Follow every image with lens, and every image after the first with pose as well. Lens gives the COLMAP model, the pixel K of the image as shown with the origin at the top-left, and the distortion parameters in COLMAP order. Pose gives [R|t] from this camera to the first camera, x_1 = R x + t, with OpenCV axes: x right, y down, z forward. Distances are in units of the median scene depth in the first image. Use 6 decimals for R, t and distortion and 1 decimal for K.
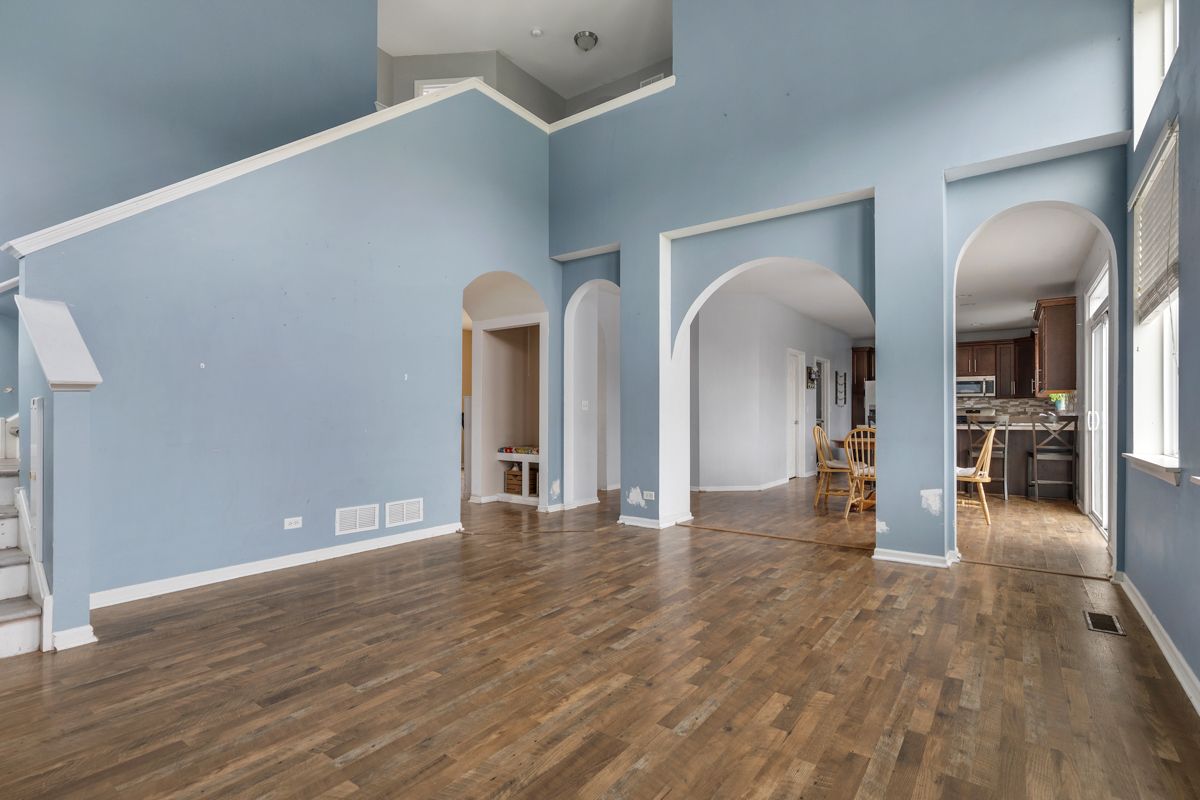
lens RADIAL K [[575.2, 0, 598.0], [0, 575.2, 393.7], [0, 0, 1]] dist [-0.001260, -0.000101]
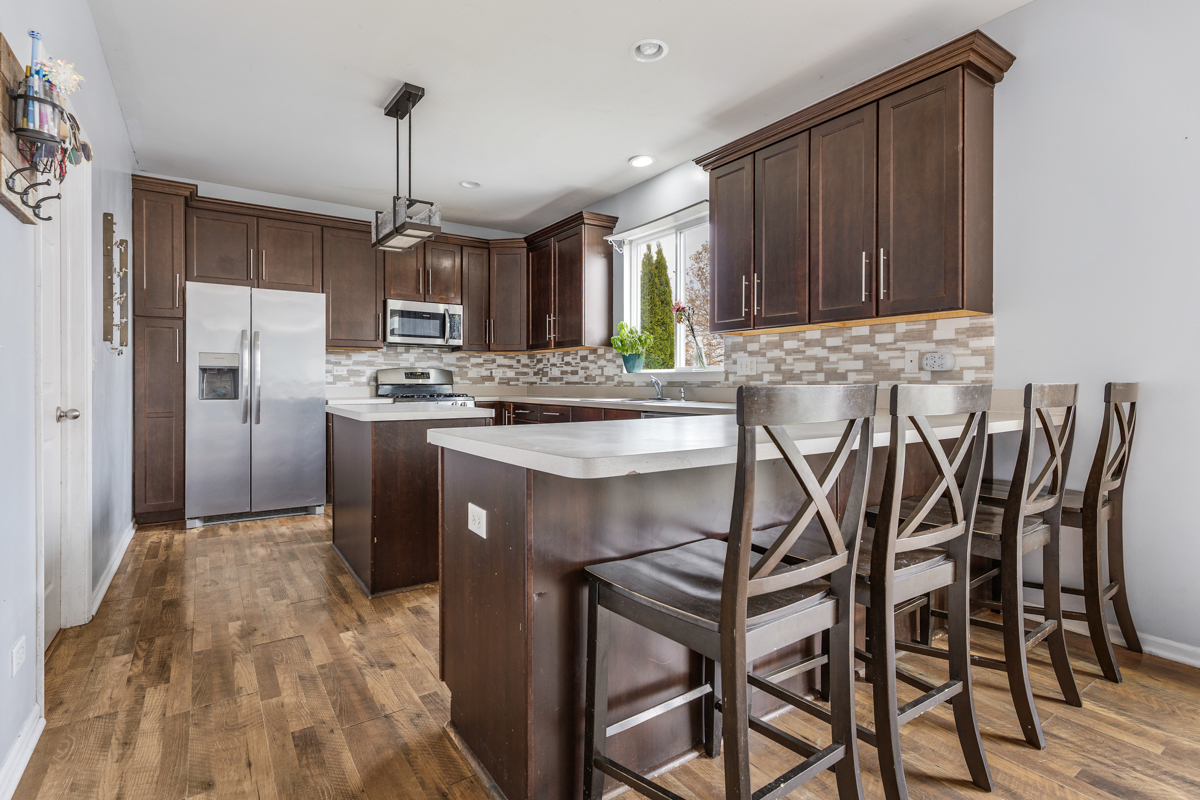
lens RADIAL K [[572.2, 0, 592.0], [0, 572.2, 382.1], [0, 0, 1]] dist [0.000355, -0.000027]
pose [[0.337619, -0.005124, 0.941269, 0.249664], [-0.039273, 0.999038, 0.019525, 0.021967], [-0.940463, -0.043559, 0.337093, 0.711449]]
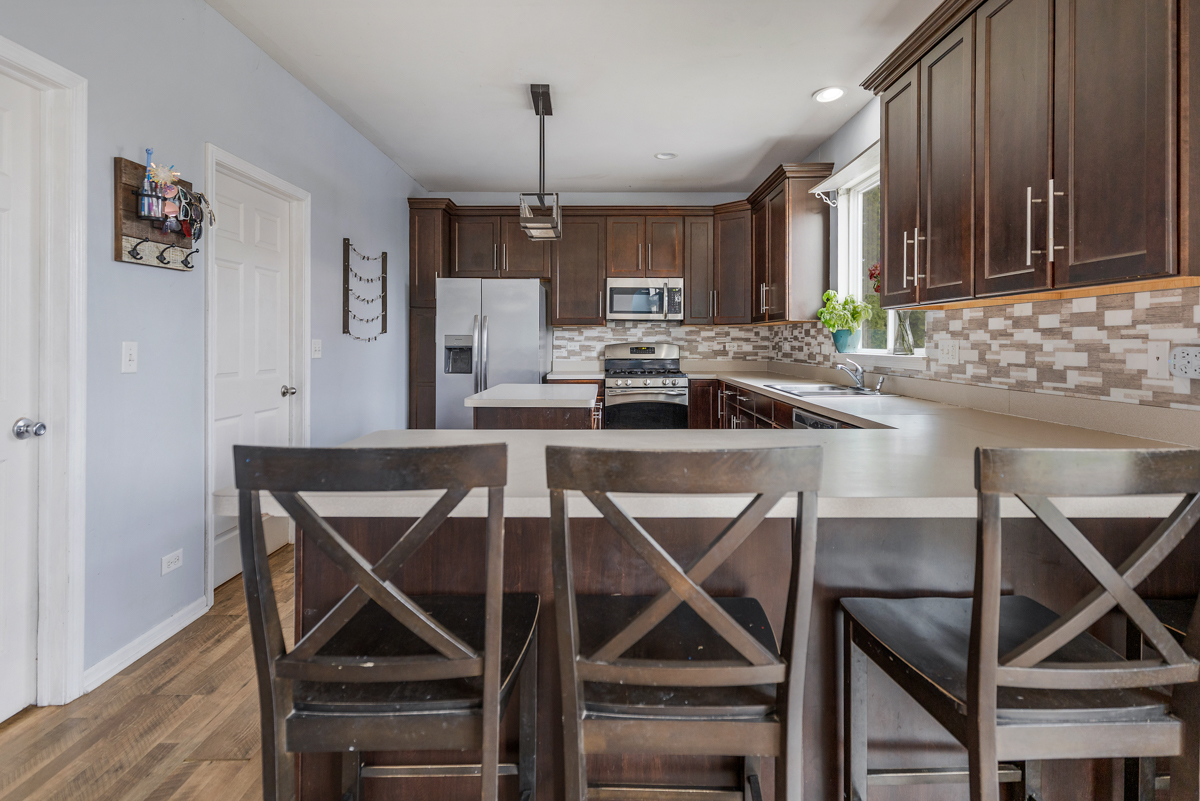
lens RADIAL K [[592.9, 0, 592.8], [0, 592.9, 338.5], [0, 0, 1]] dist [0.001315, -0.000136]
pose [[0.807328, -0.000652, 0.590102, 0.325682], [-0.022530, 0.999236, 0.031928, 0.005848], [-0.589673, -0.039071, 0.806697, 0.629469]]
